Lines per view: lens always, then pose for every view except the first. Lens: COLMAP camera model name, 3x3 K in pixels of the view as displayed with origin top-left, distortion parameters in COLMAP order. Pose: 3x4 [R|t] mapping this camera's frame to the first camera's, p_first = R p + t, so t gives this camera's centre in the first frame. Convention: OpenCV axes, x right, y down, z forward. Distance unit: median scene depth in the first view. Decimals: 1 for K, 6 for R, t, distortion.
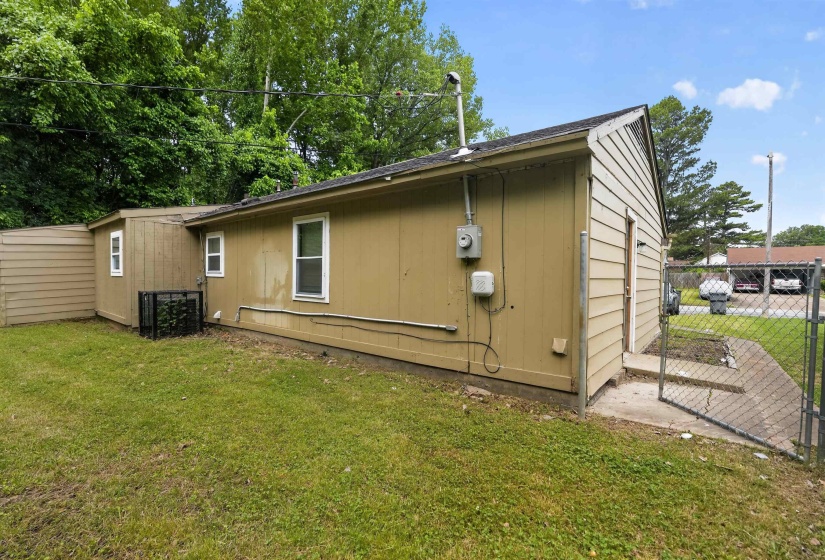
lens RADIAL K [[375.0, 0, 410.1], [0, 375.0, 276.2], [0, 0, 1]] dist [-0.014623, 0.001059]
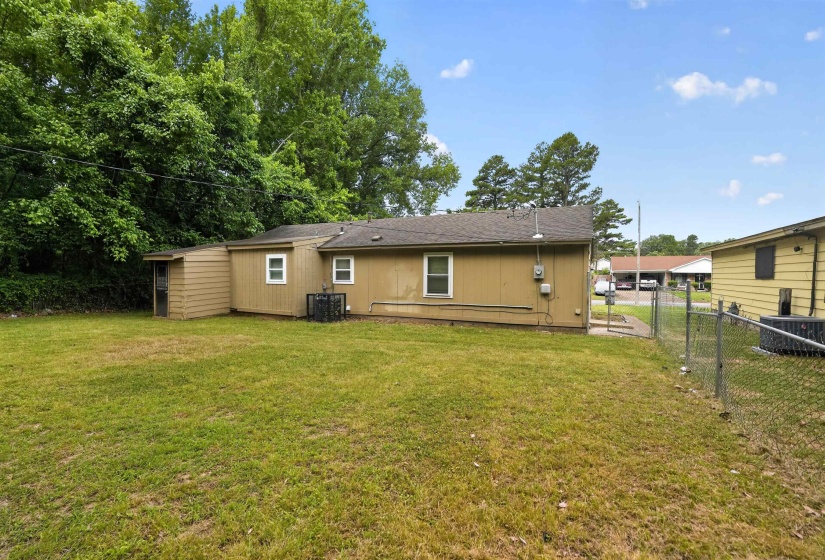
lens RADIAL K [[375.0, 0, 410.1], [0, 375.0, 276.2], [0, 0, 1]] dist [-0.014623, 0.001059]
pose [[0.974795, -0.002324, 0.223091, -0.282344], [0.002180, 0.999997, 0.000893, -0.015266], [-0.223092, -0.000384, 0.974797, -0.279778]]
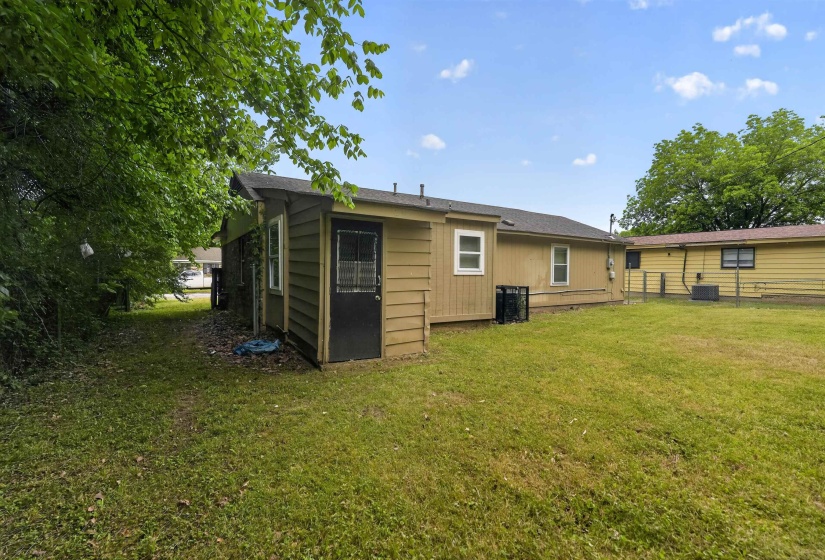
lens RADIAL K [[375.0, 0, 410.1], [0, 375.0, 276.2], [0, 0, 1]] dist [-0.014623, 0.001059]
pose [[0.298665, -0.018031, 0.954188, -0.846029], [-0.001888, 0.999808, 0.019484, -0.007952], [-0.954356, -0.007621, 0.298574, 0.400067]]
